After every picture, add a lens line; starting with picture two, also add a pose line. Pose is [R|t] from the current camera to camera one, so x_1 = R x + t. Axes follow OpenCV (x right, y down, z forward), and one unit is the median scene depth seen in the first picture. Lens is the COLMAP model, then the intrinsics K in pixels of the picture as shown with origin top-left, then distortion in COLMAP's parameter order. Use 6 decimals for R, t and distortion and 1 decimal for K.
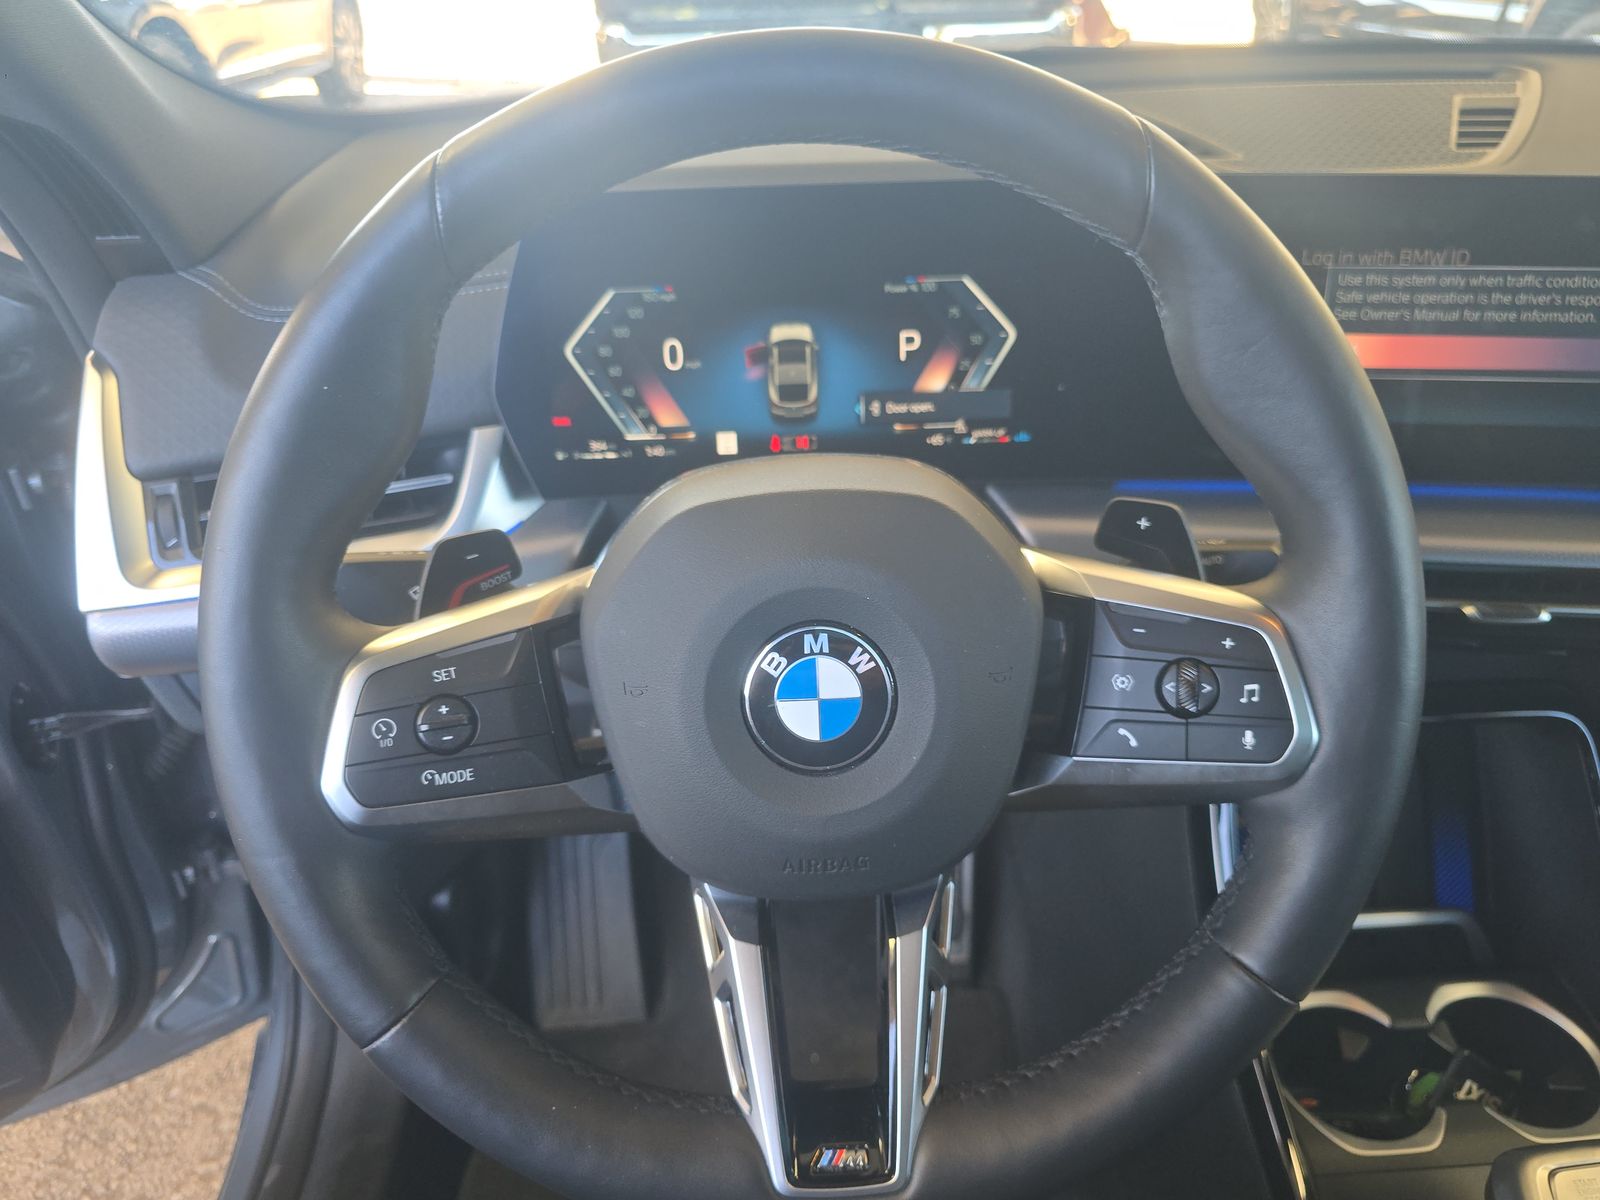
lens RADIAL K [[1158.1, 0, 716.0], [0, 1158.1, 643.7], [0, 0, 1]] dist [0.069685, -0.069326]
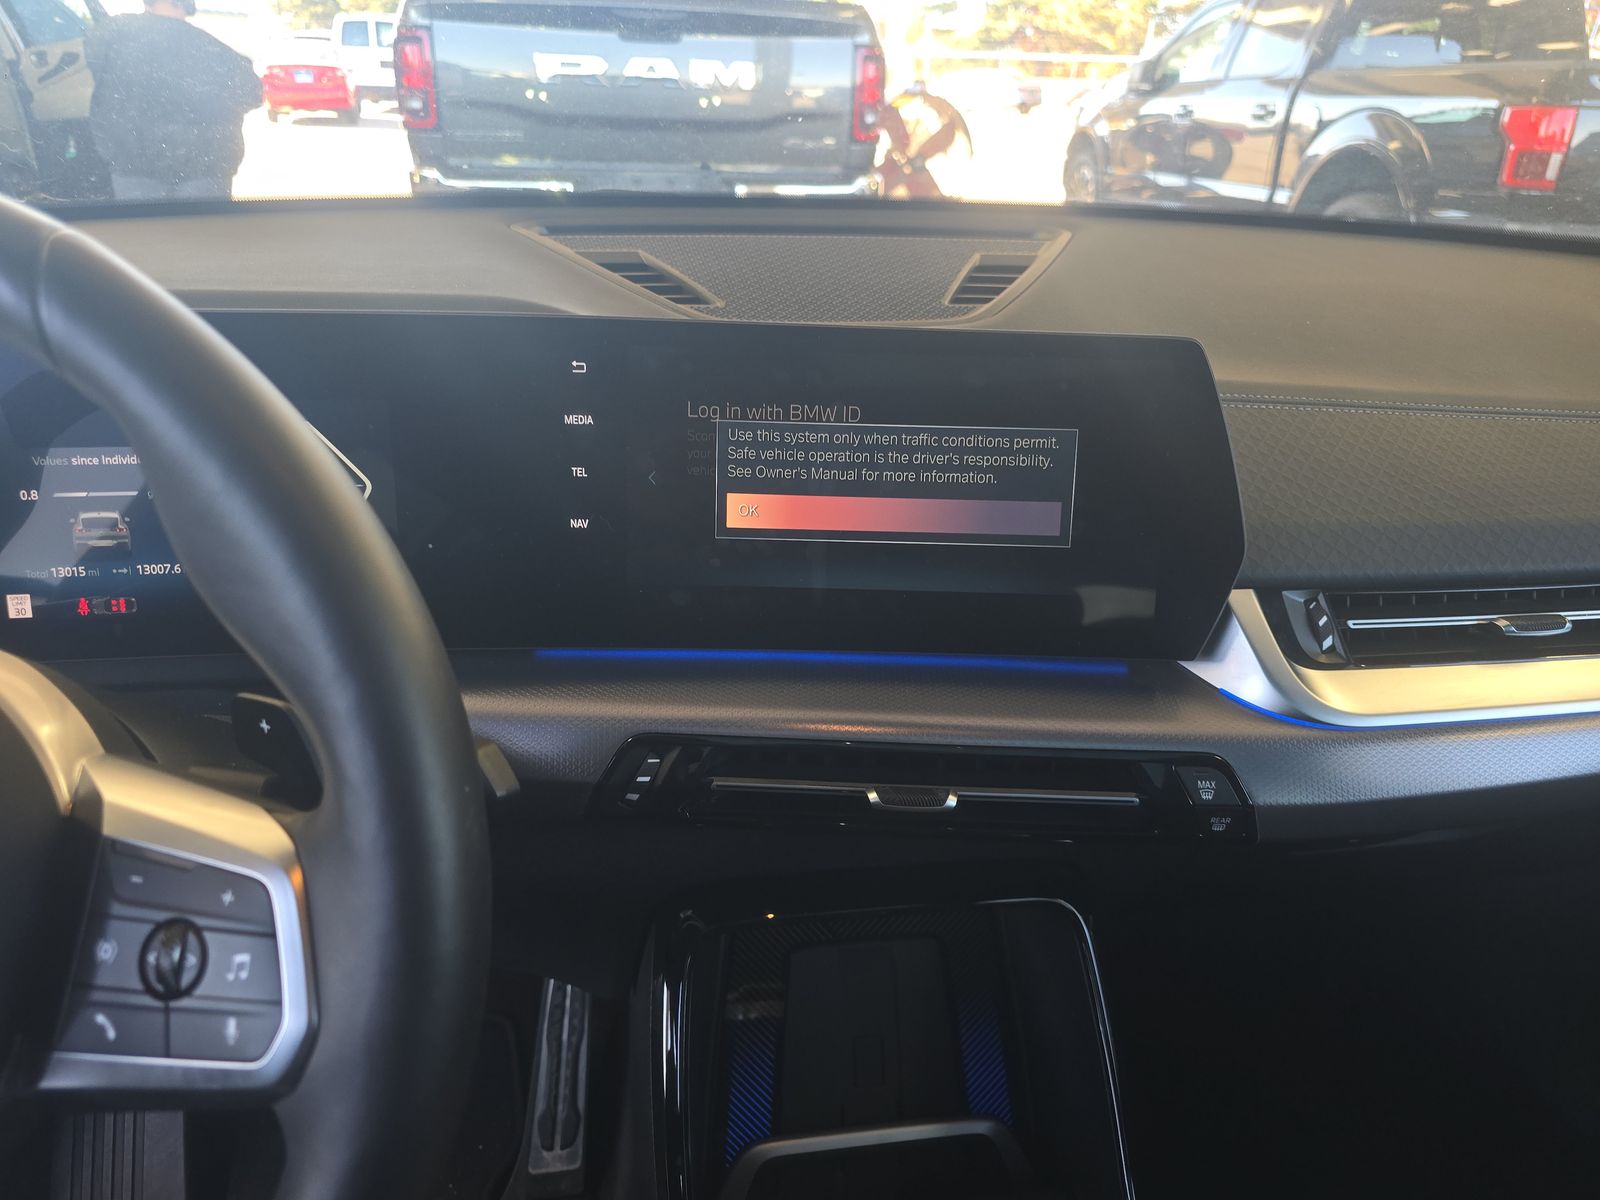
lens RADIAL K [[1183.9, 0, 704.8], [0, 1183.9, 642.8], [0, 0, 1]] dist [0.073862, -0.133870]
pose [[0.992550, -0.003465, 0.121786, 0.400359], [0.017288, 0.993487, -0.112628, -0.044396], [-0.120602, 0.113895, 0.986146, 0.109005]]
